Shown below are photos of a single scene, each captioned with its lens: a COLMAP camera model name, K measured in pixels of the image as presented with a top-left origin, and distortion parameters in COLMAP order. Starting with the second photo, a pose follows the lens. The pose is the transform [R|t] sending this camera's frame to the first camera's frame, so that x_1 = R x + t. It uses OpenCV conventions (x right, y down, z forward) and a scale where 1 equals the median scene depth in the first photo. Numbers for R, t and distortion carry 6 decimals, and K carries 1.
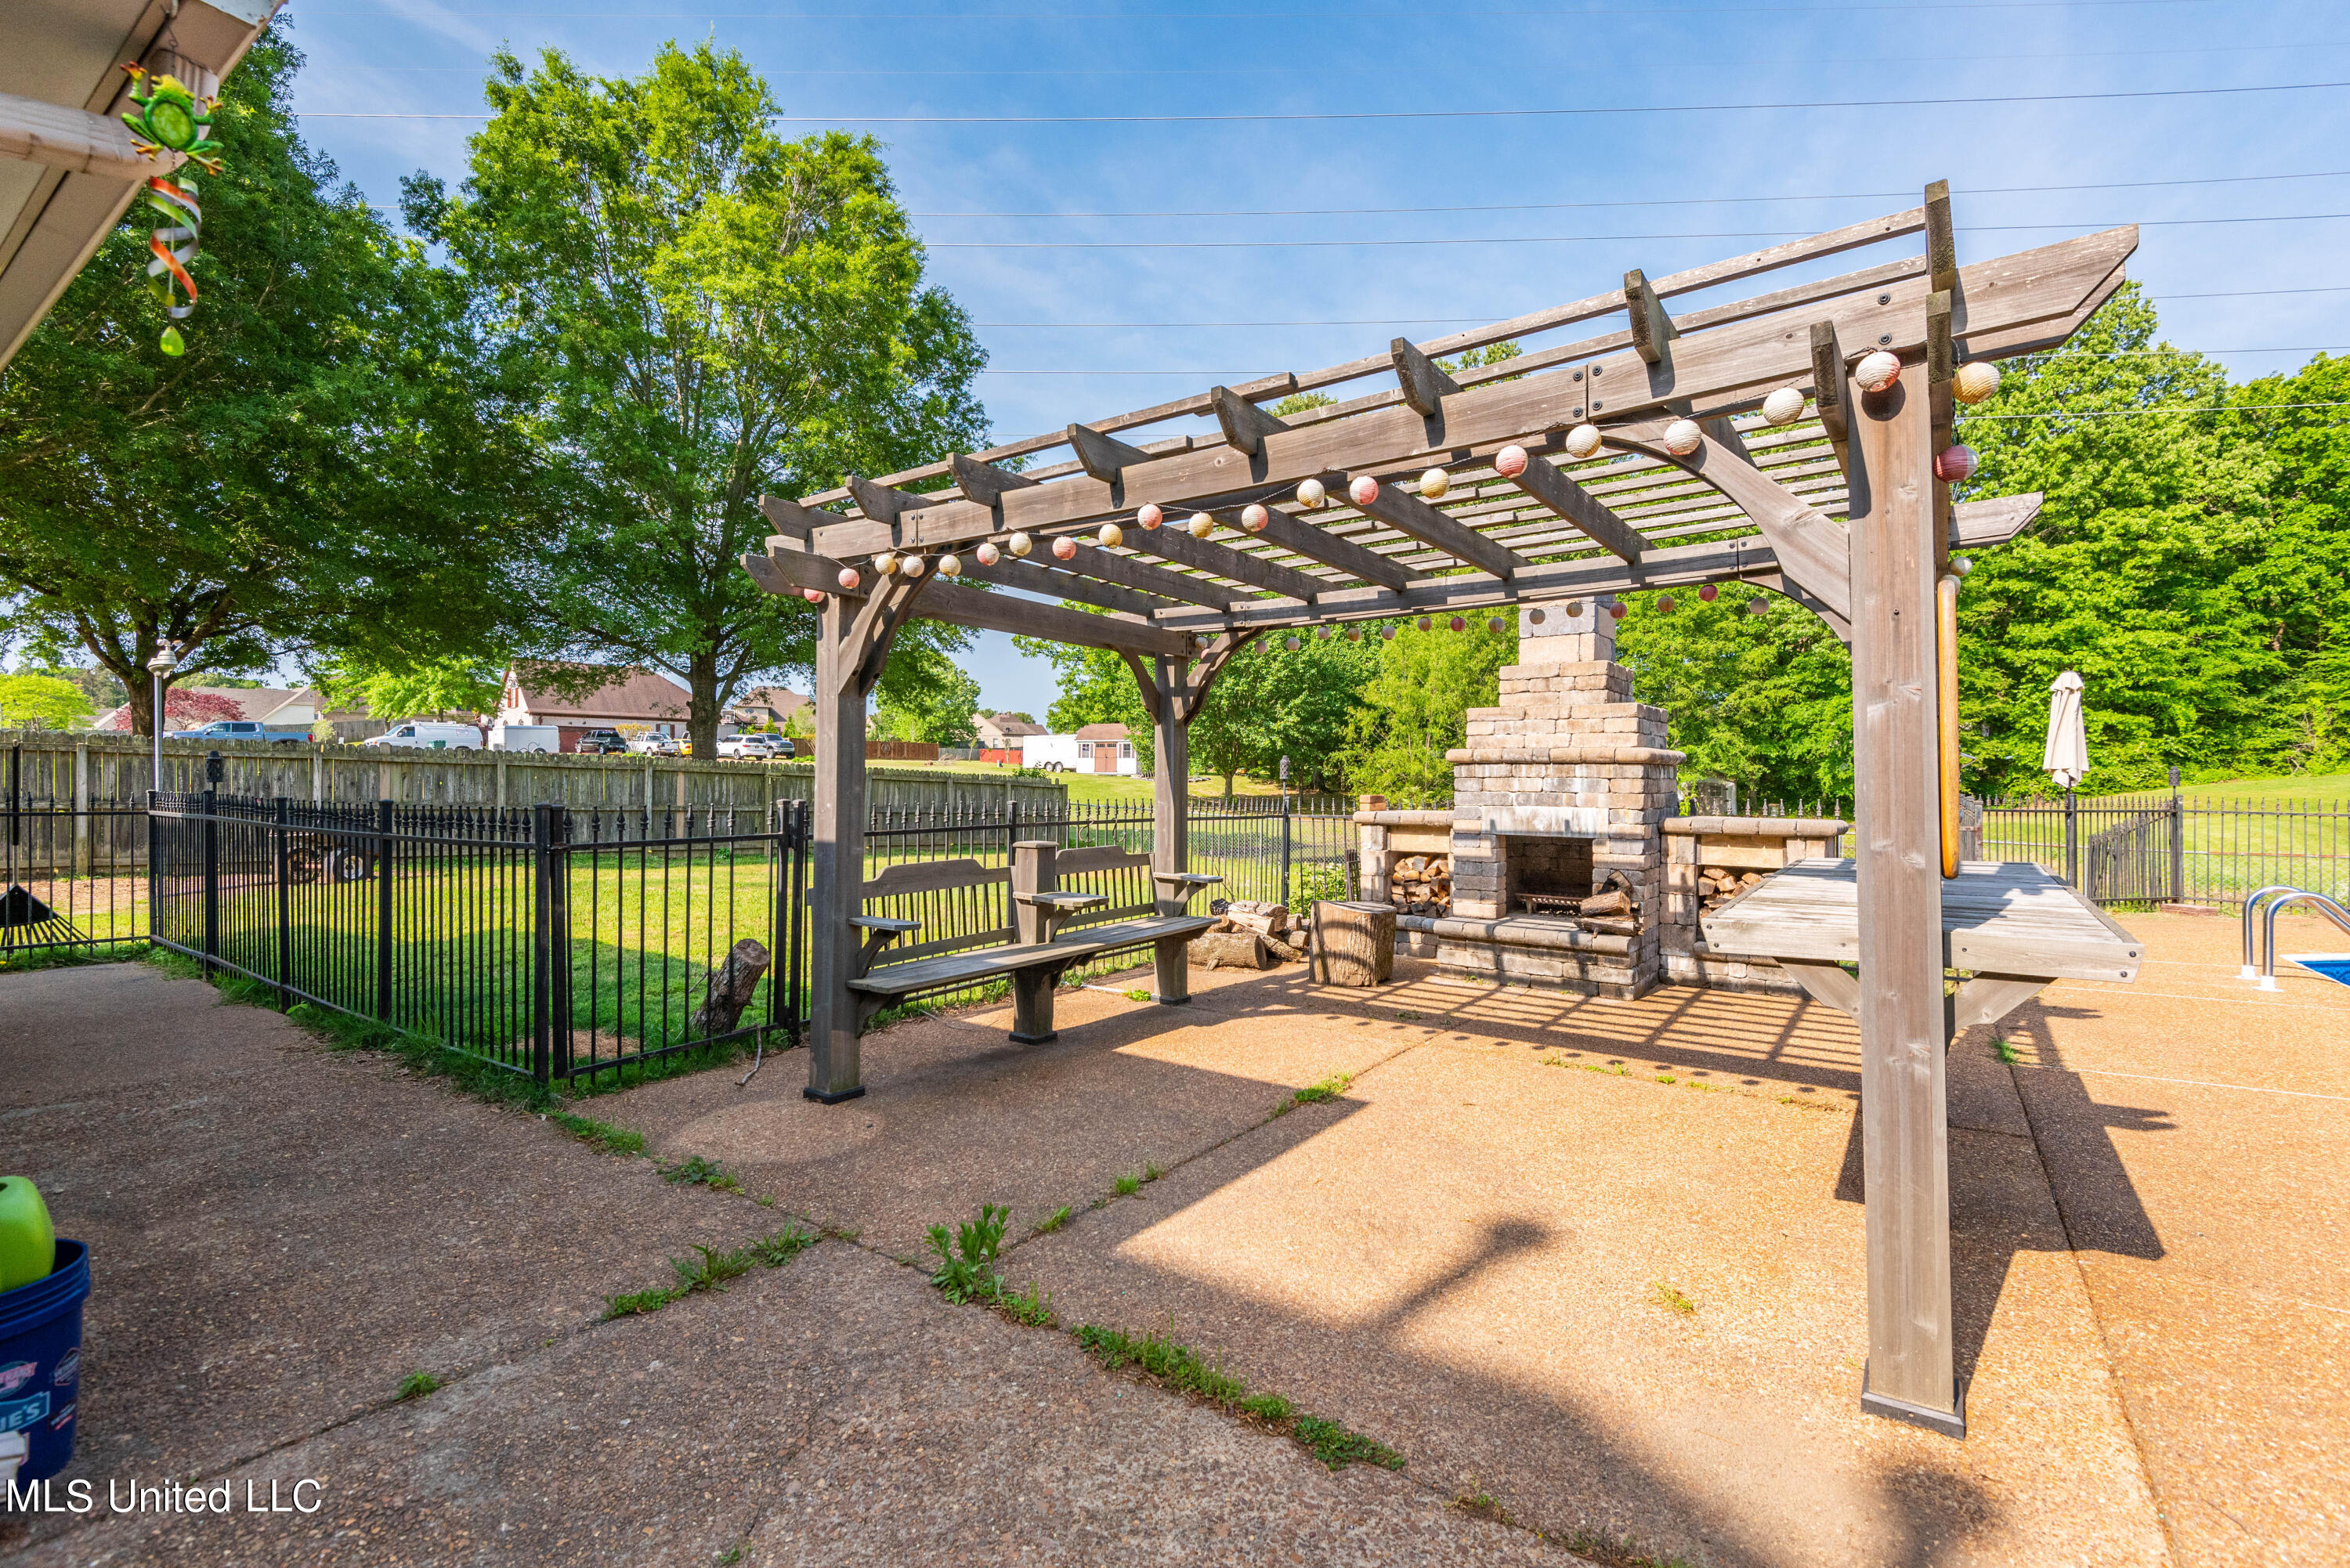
lens RADIAL K [[1068.3, 0, 1175.7], [0, 1068.3, 780.1], [0, 0, 1]] dist [0.019182, -0.002616]
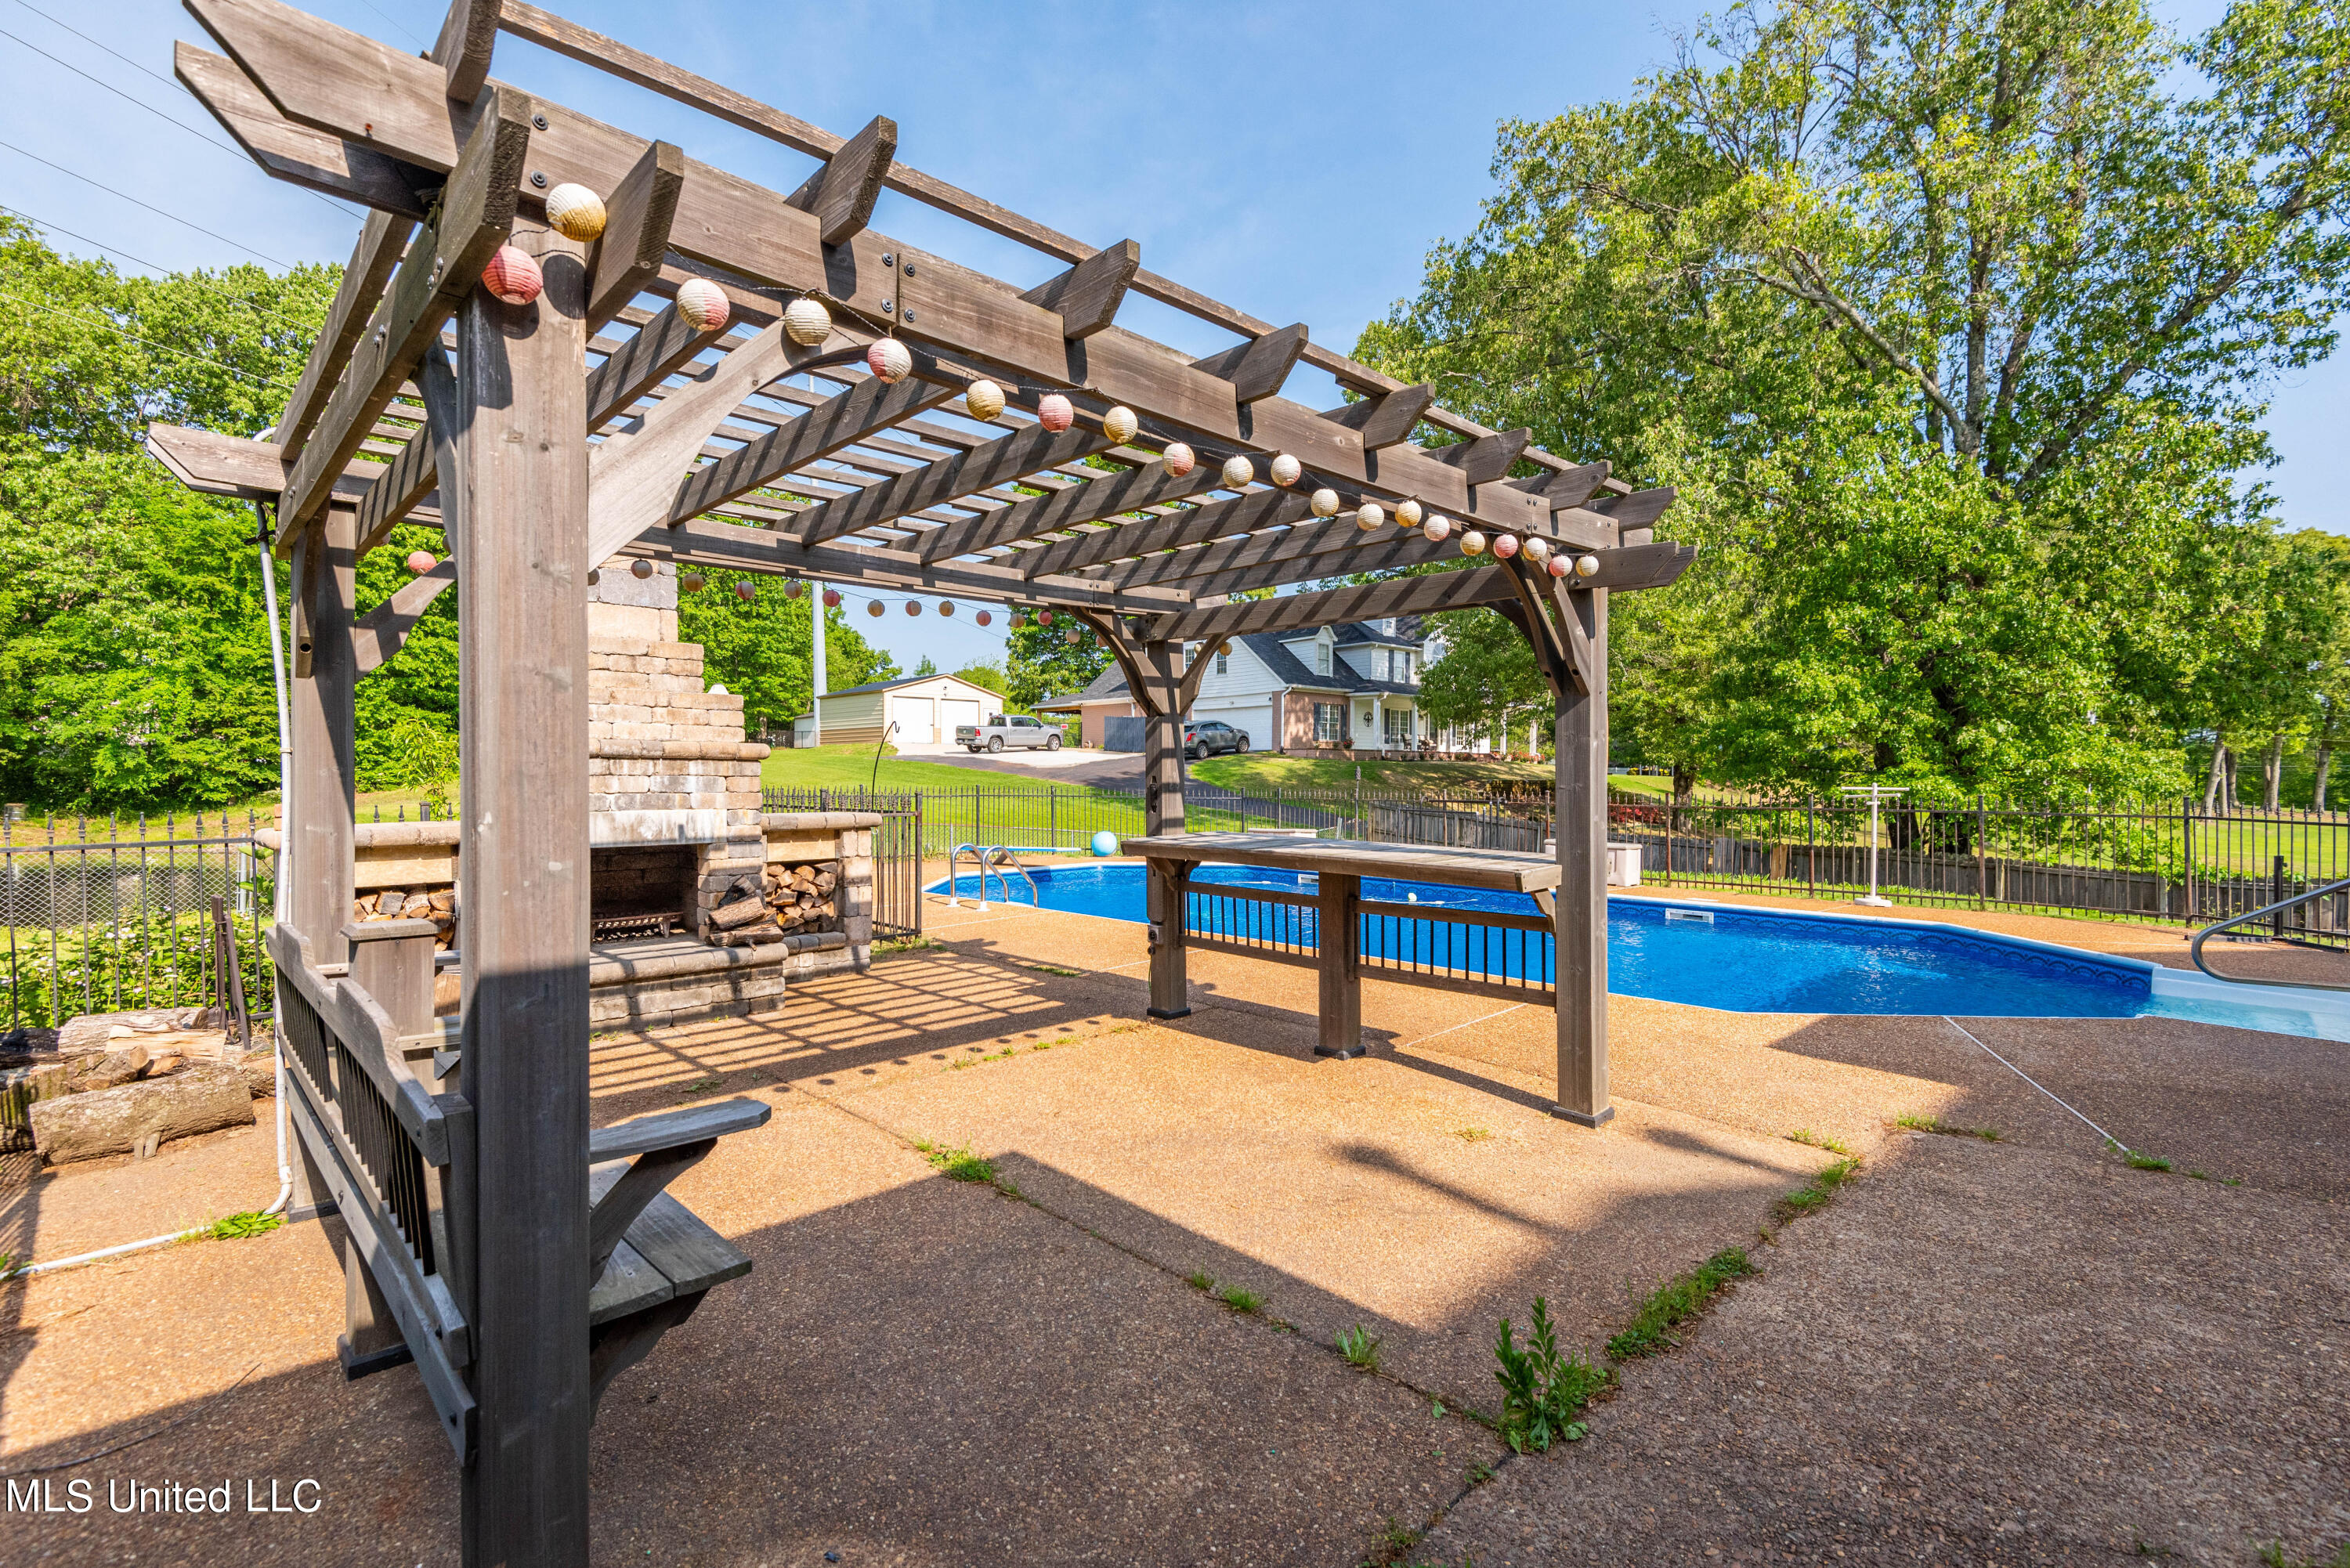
lens RADIAL K [[1068.3, 0, 1172.7], [0, 1068.3, 770.3], [0, 0, 1]] dist [0.019182, -0.002616]
pose [[0.174640, -0.001168, 0.984632, -0.115169], [0.001690, 0.999998, 0.000887, -0.001816], [-0.984631, 0.001509, 0.174642, 0.125913]]
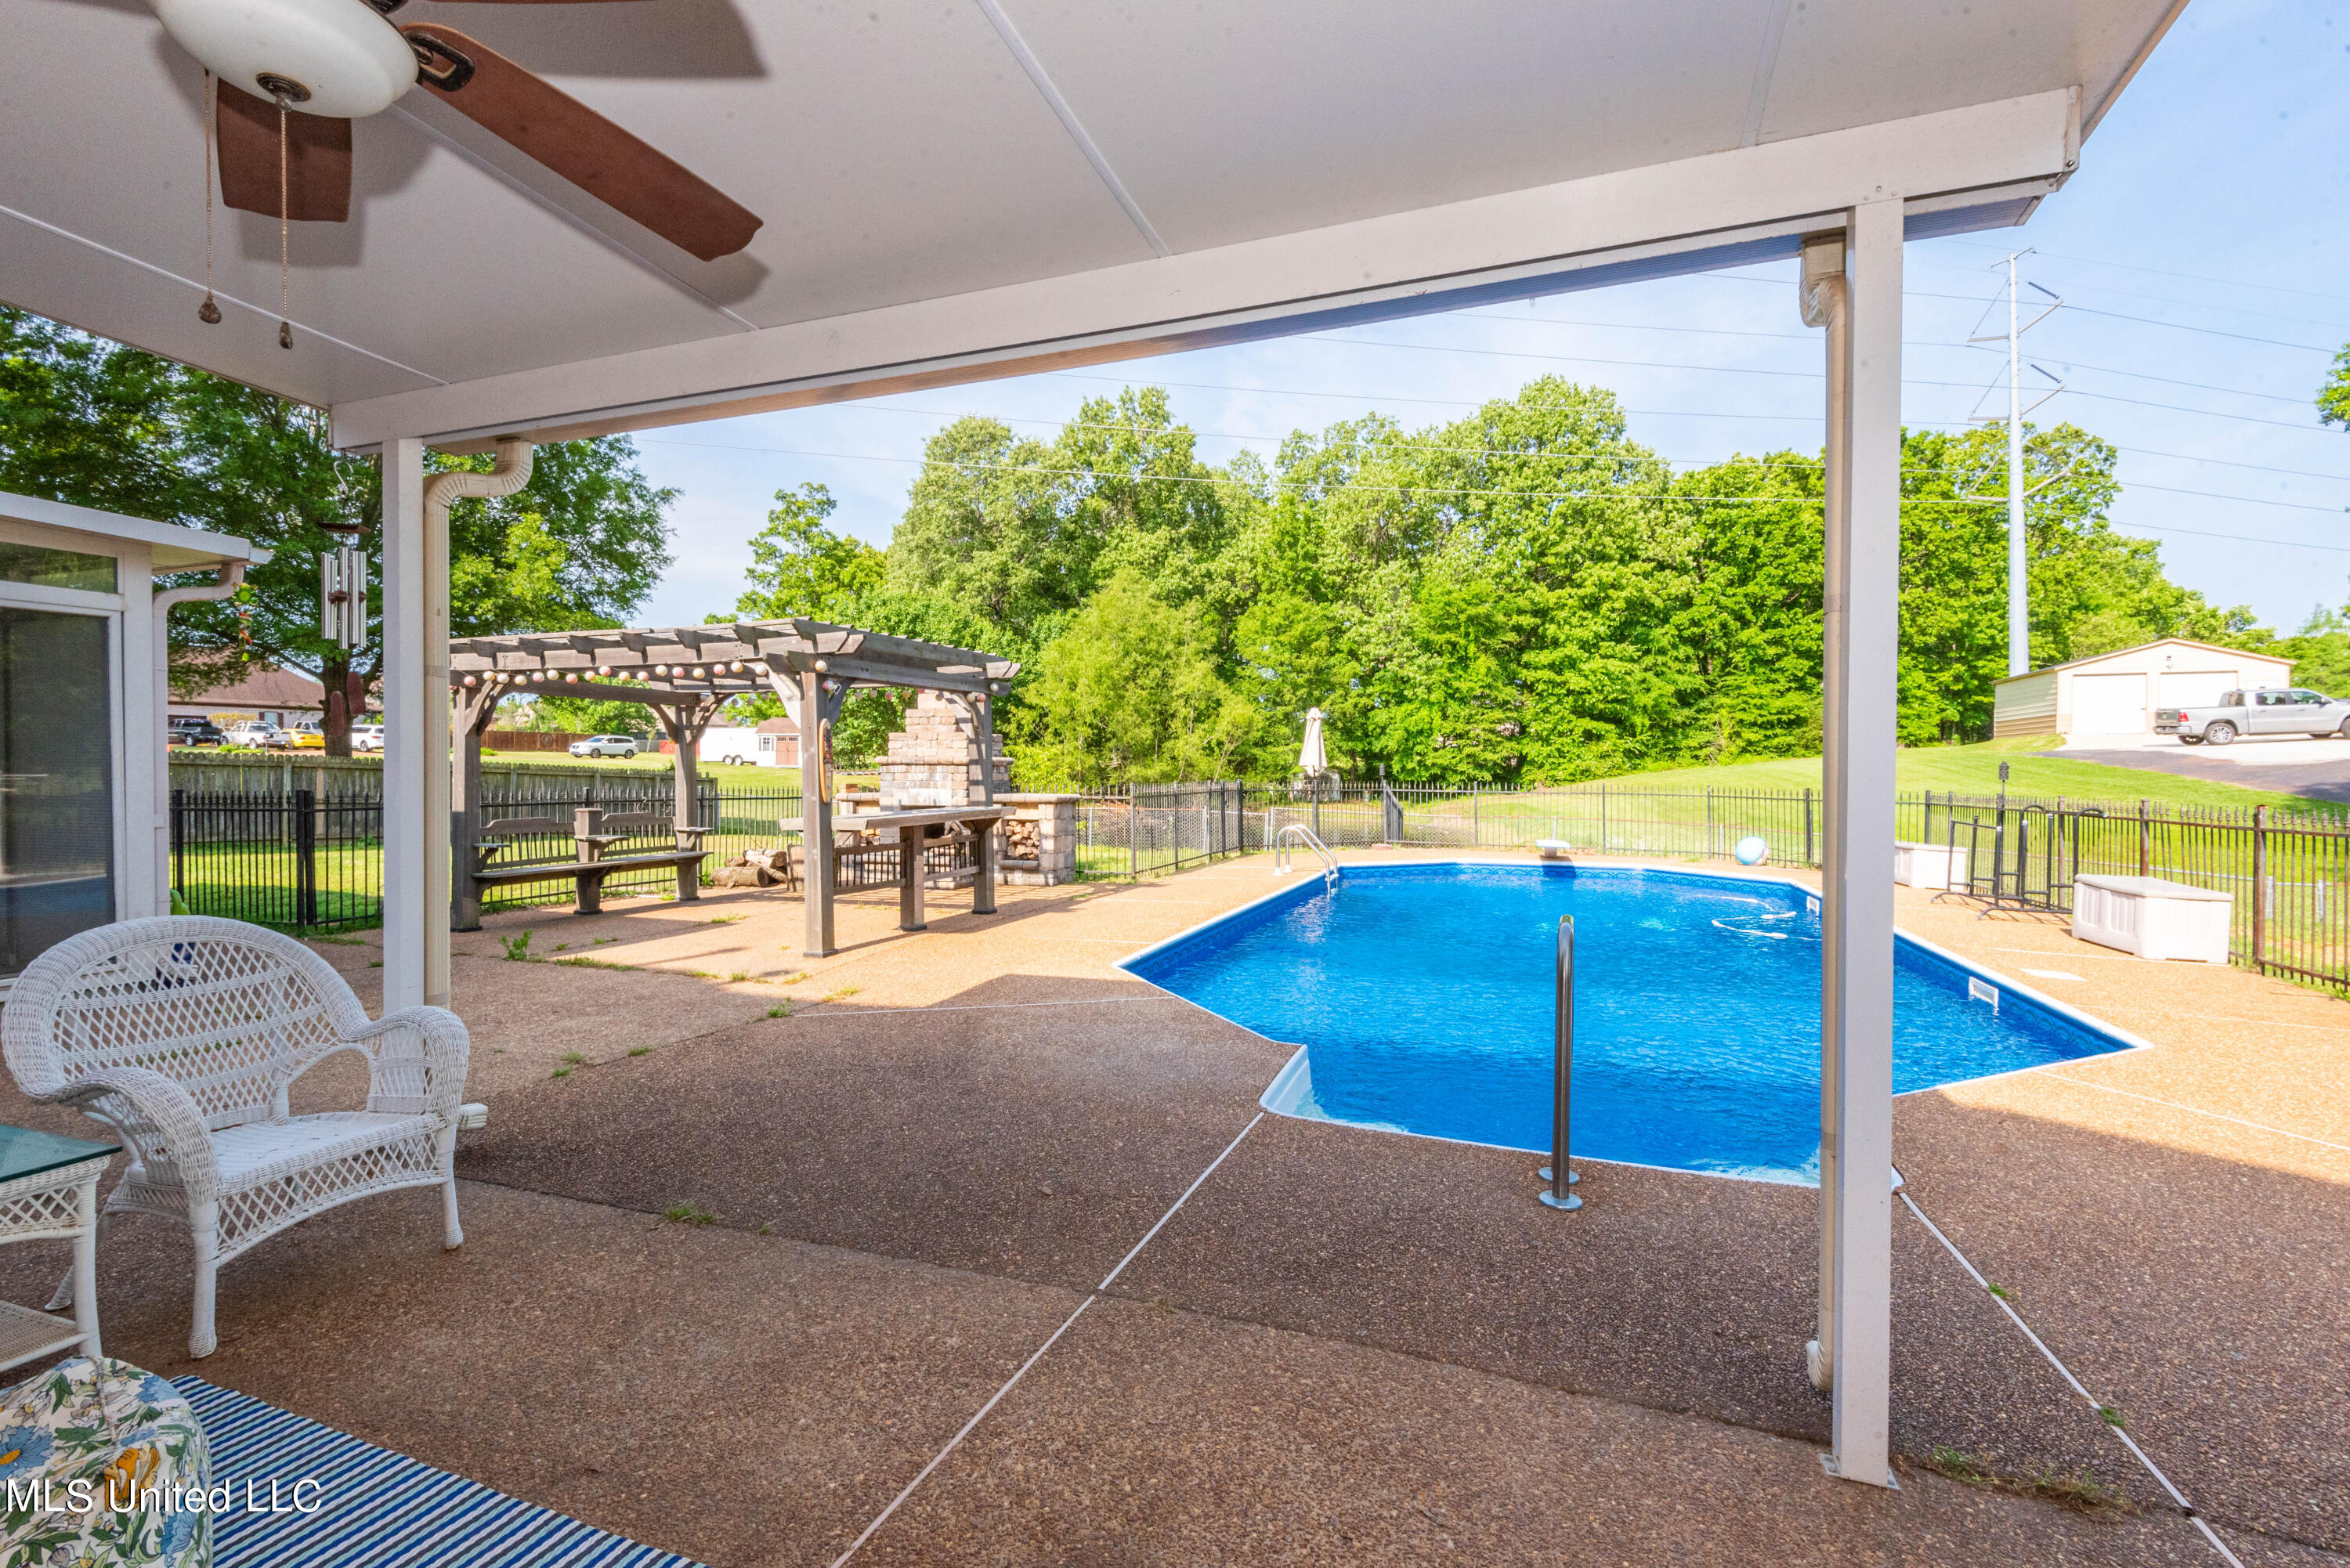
lens RADIAL K [[1068.3, 0, 1181.6], [0, 1068.3, 787.8], [0, 0, 1]] dist [0.019182, -0.002616]
pose [[0.965728, -0.006265, 0.259480, 0.083234], [0.002333, 0.999878, 0.015461, -0.001285], [-0.259545, -0.014326, 0.965625, -0.237299]]
